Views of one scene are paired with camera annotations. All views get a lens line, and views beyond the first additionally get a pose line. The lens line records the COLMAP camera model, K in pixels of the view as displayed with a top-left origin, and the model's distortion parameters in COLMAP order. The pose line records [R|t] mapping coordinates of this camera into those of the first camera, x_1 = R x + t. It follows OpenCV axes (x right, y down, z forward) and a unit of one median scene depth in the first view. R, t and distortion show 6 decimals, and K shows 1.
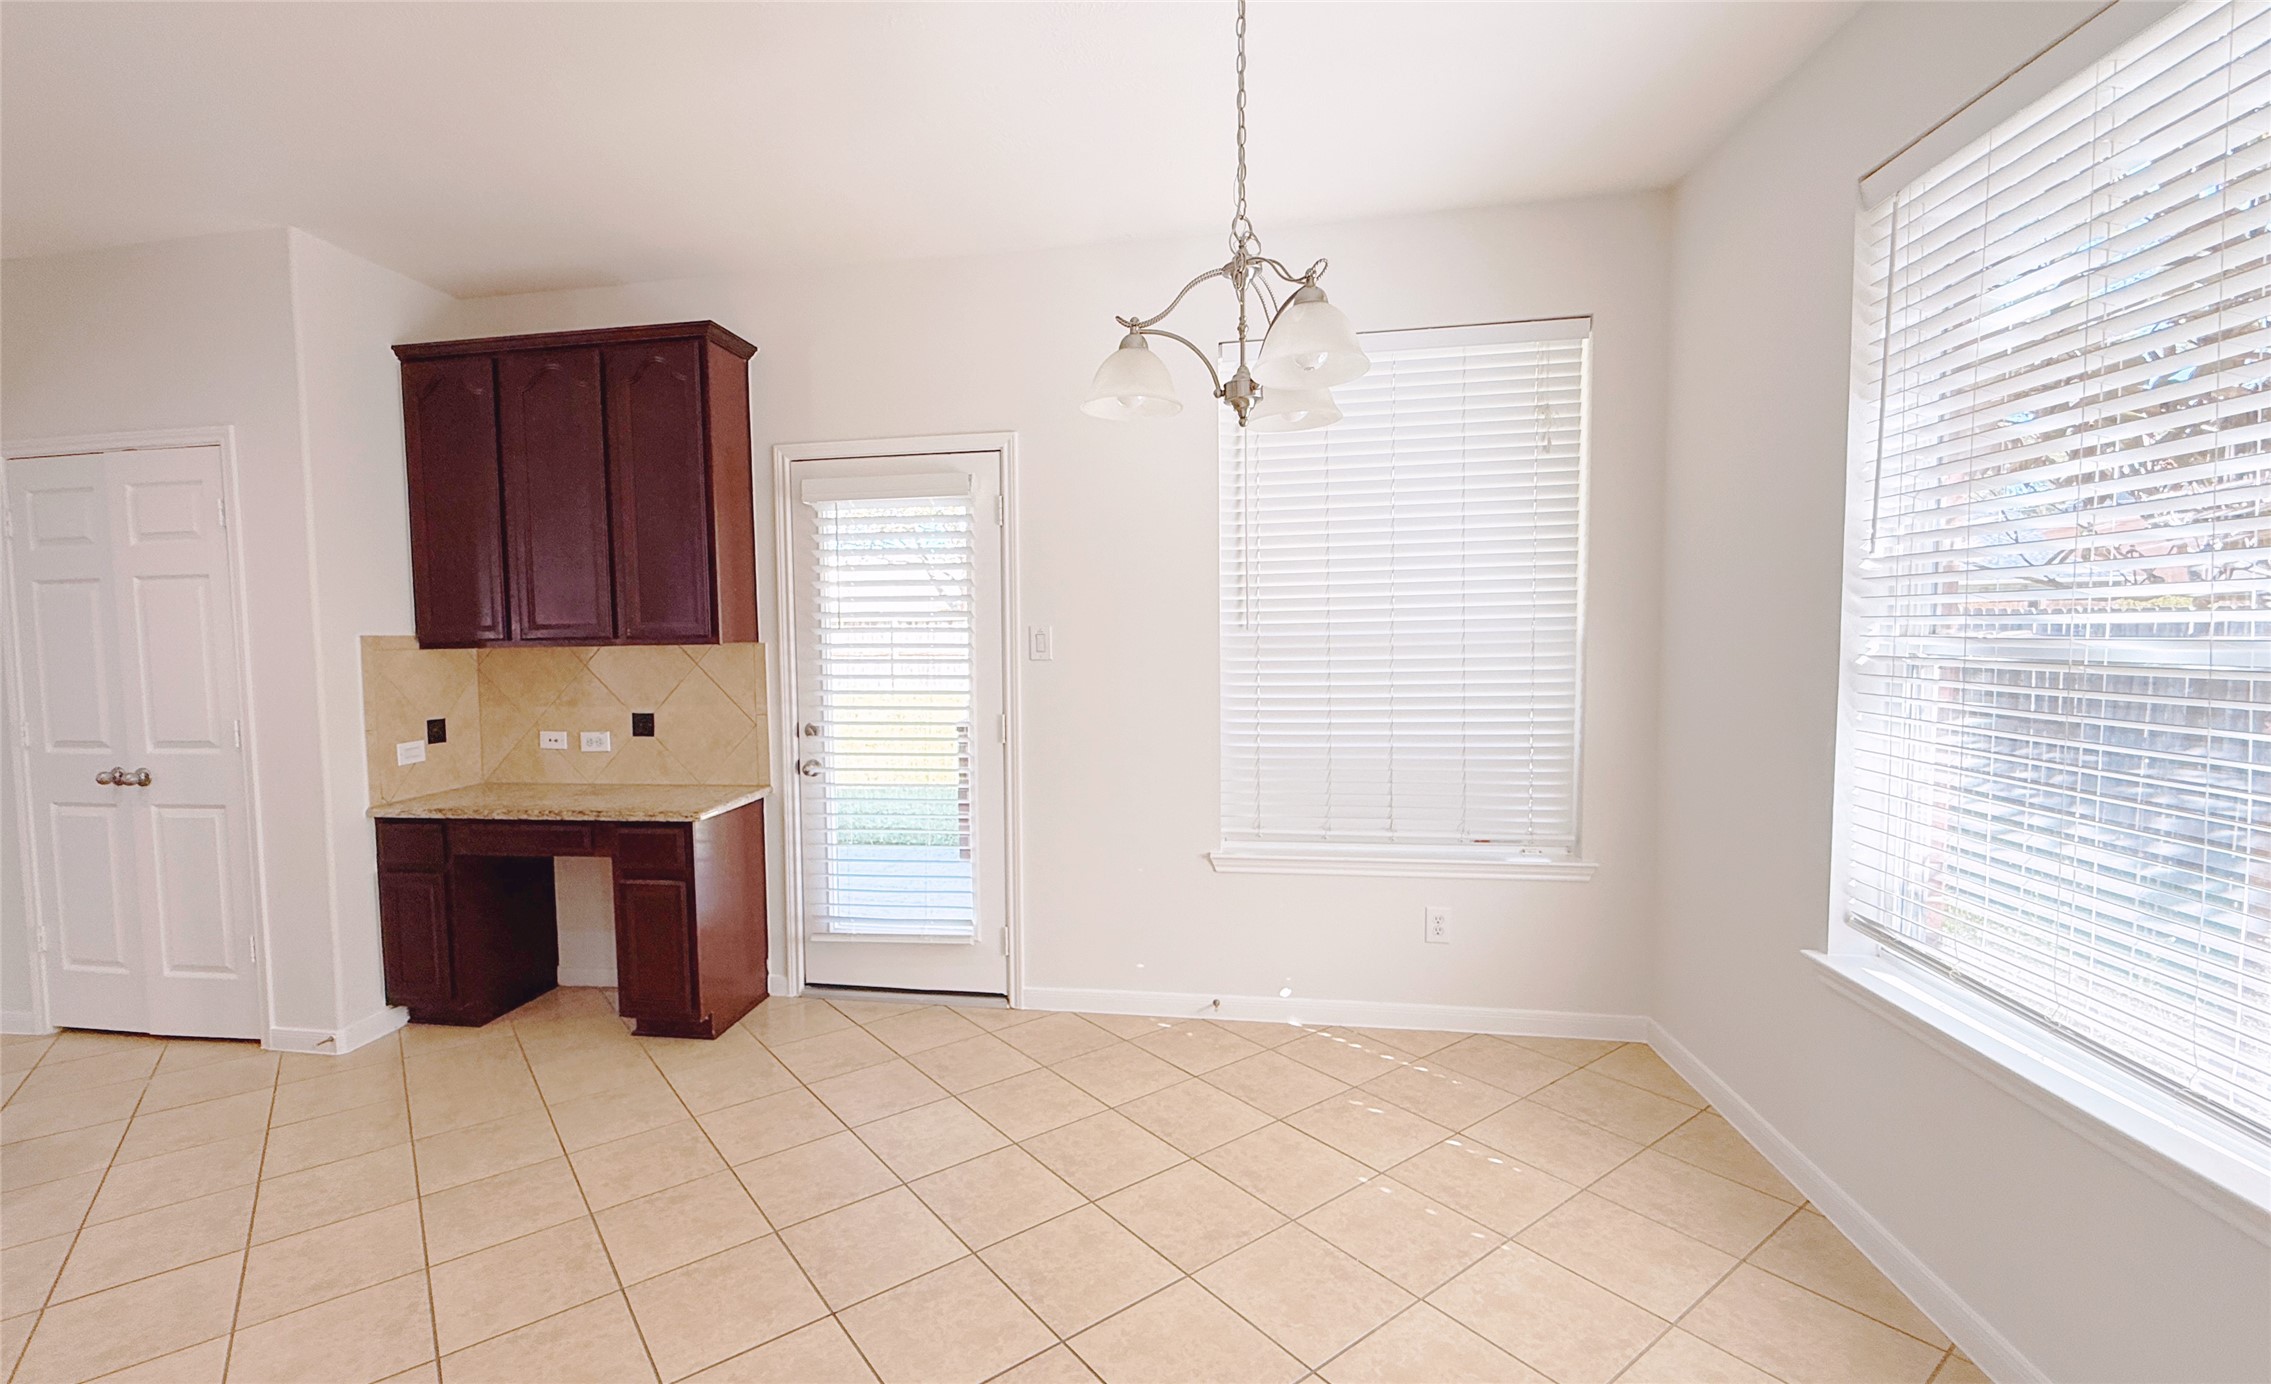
lens RADIAL K [[985.8, 0, 1043.2], [0, 985.8, 706.4], [0, 0, 1]] dist [0.000783, 0.000173]
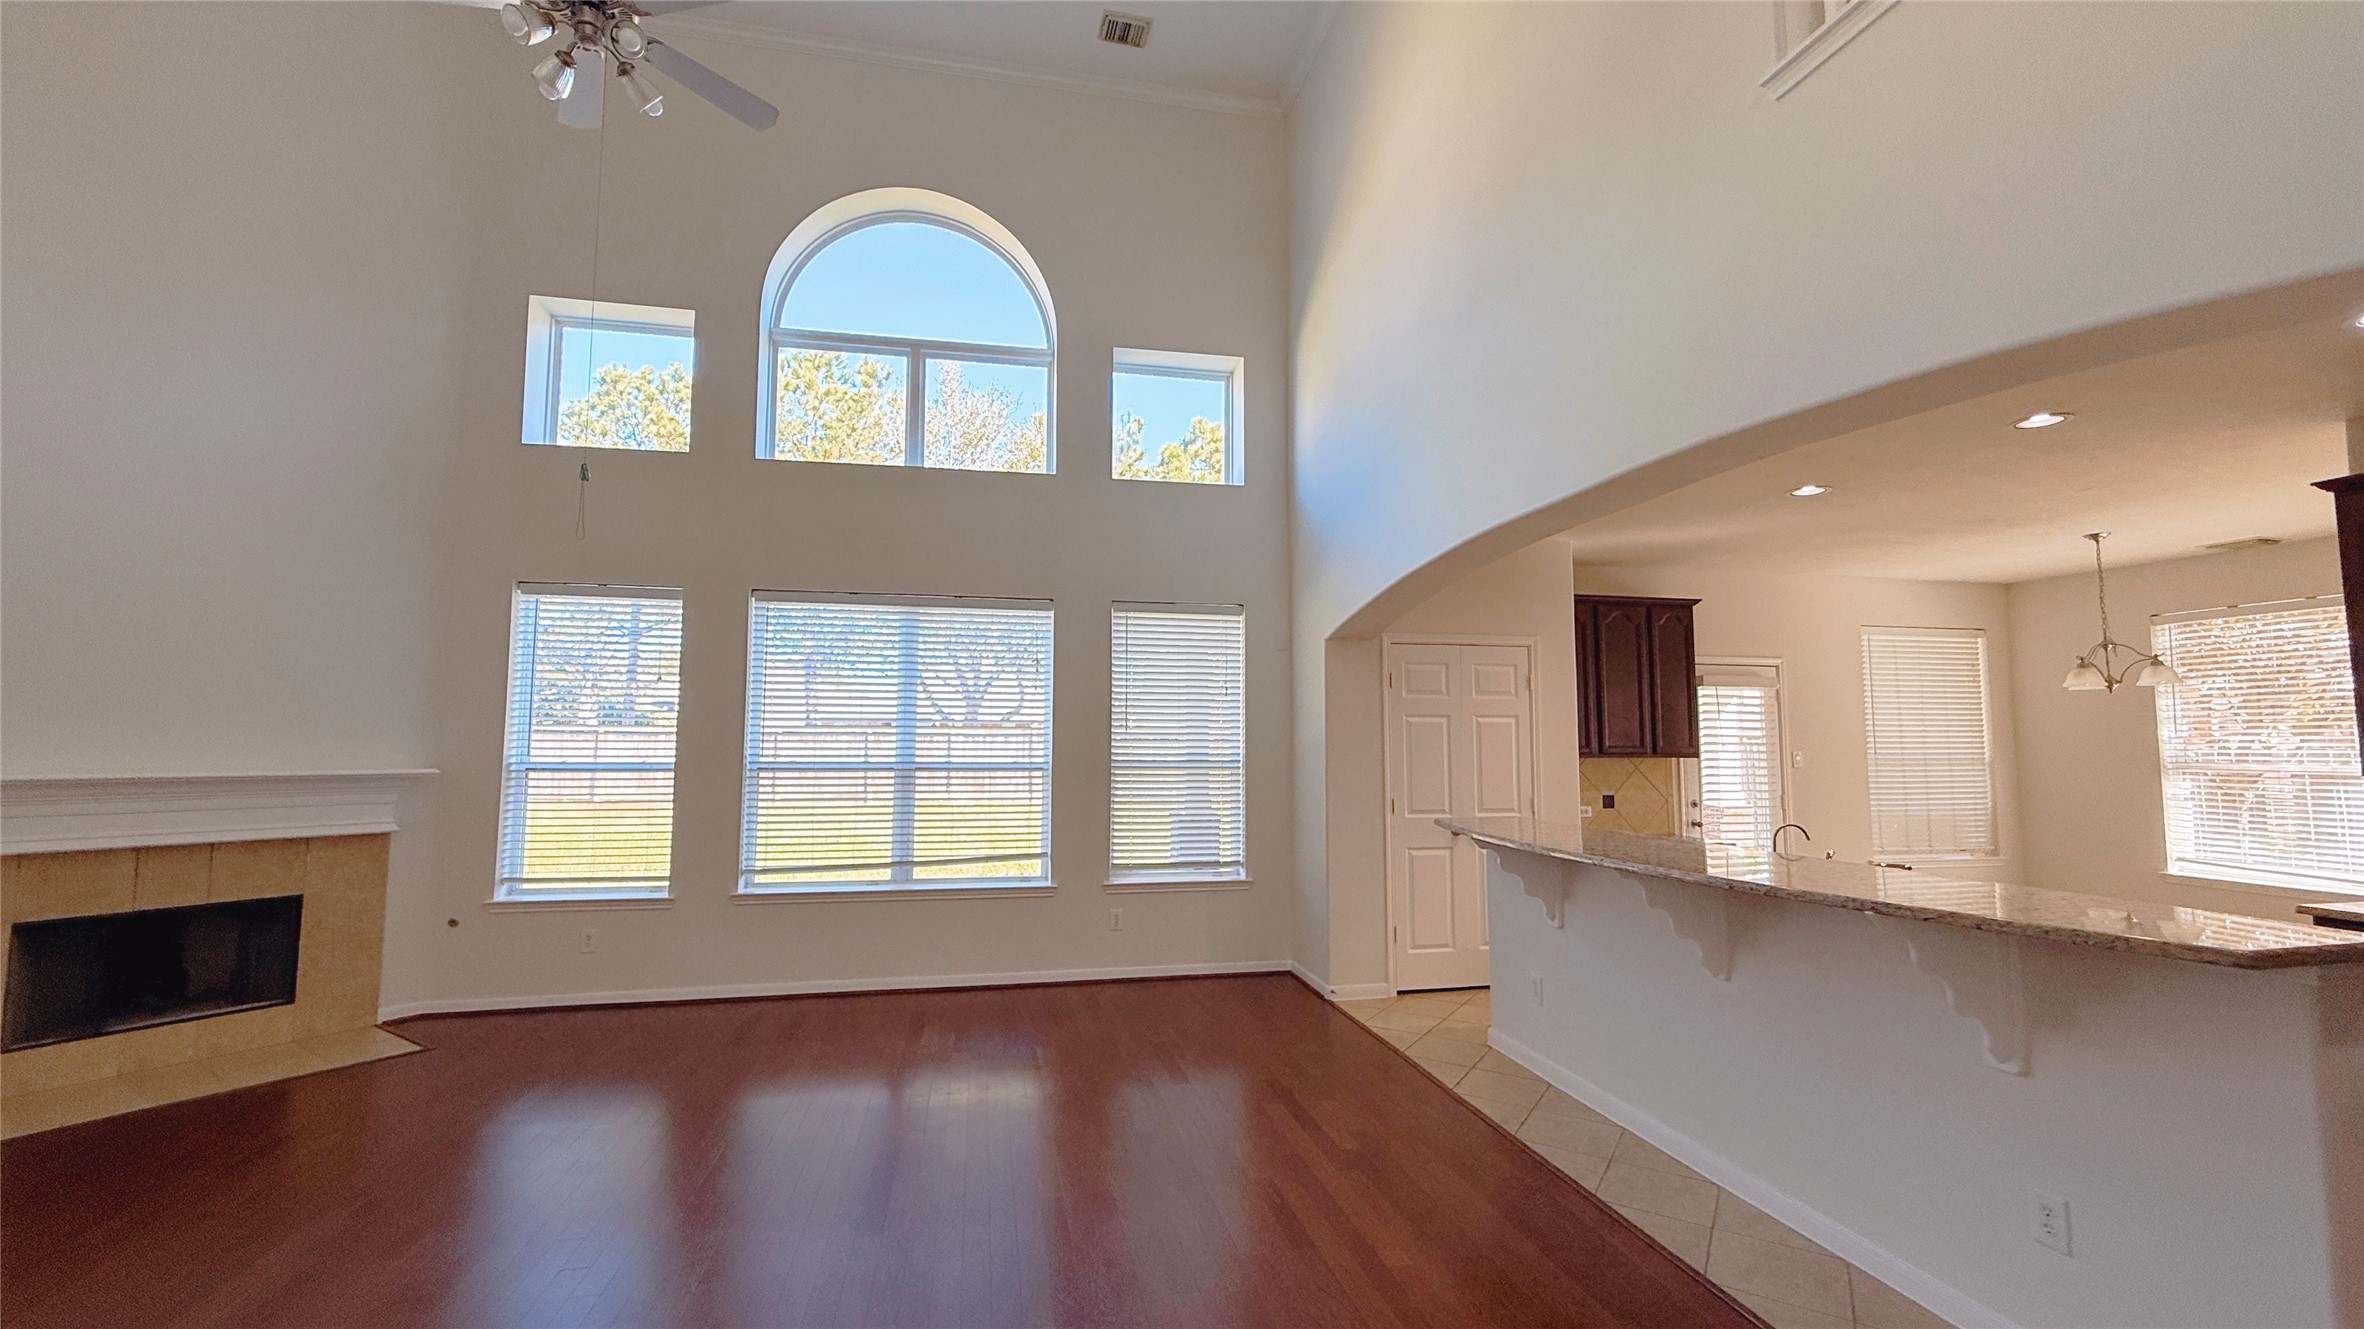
lens RADIAL K [[940.9, 0, 1184.7], [0, 940.9, 673.7], [0, 0, 1]] dist [0.007089, -0.002099]
pose [[0.926864, 0.047160, 0.372423, -1.922197], [0.009530, 0.988802, -0.148929, 0.039249], [-0.375276, 0.141586, 0.916036, -0.349143]]
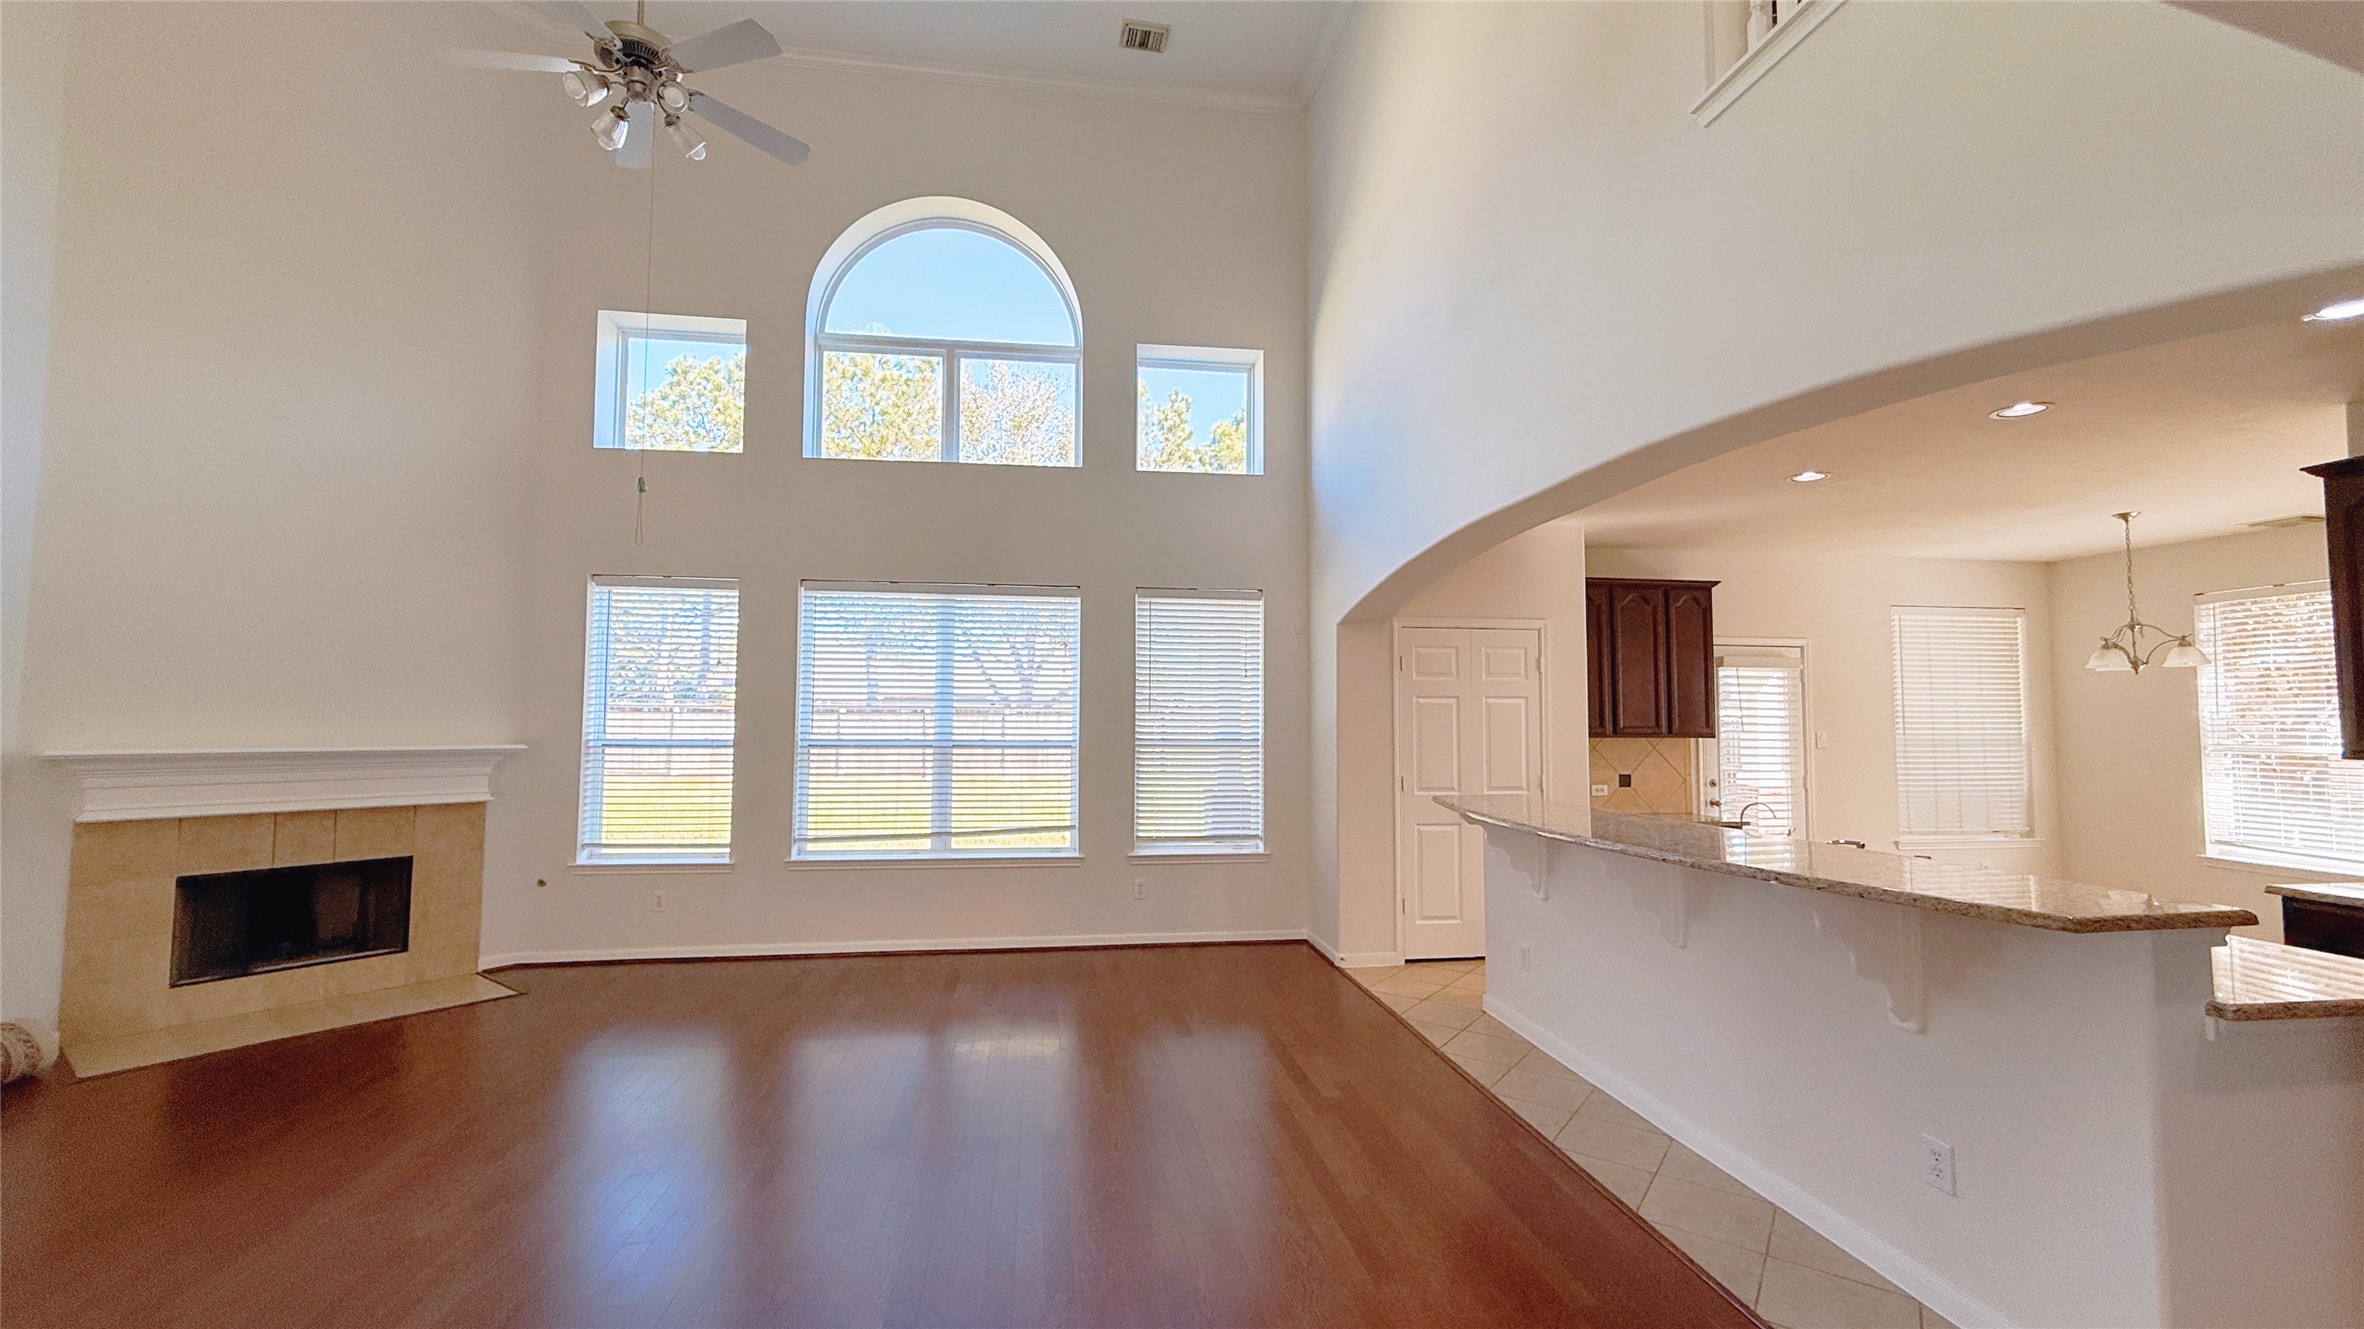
lens RADIAL K [[940.9, 0, 1185.8], [0, 940.9, 672.6], [0, 0, 1]] dist [0.007089, -0.002099]
pose [[0.947951, 0.037484, 0.316201, -1.886315], [0.002896, 0.991991, -0.126277, 0.041334], [-0.318402, 0.120620, 0.940251, -0.449864]]
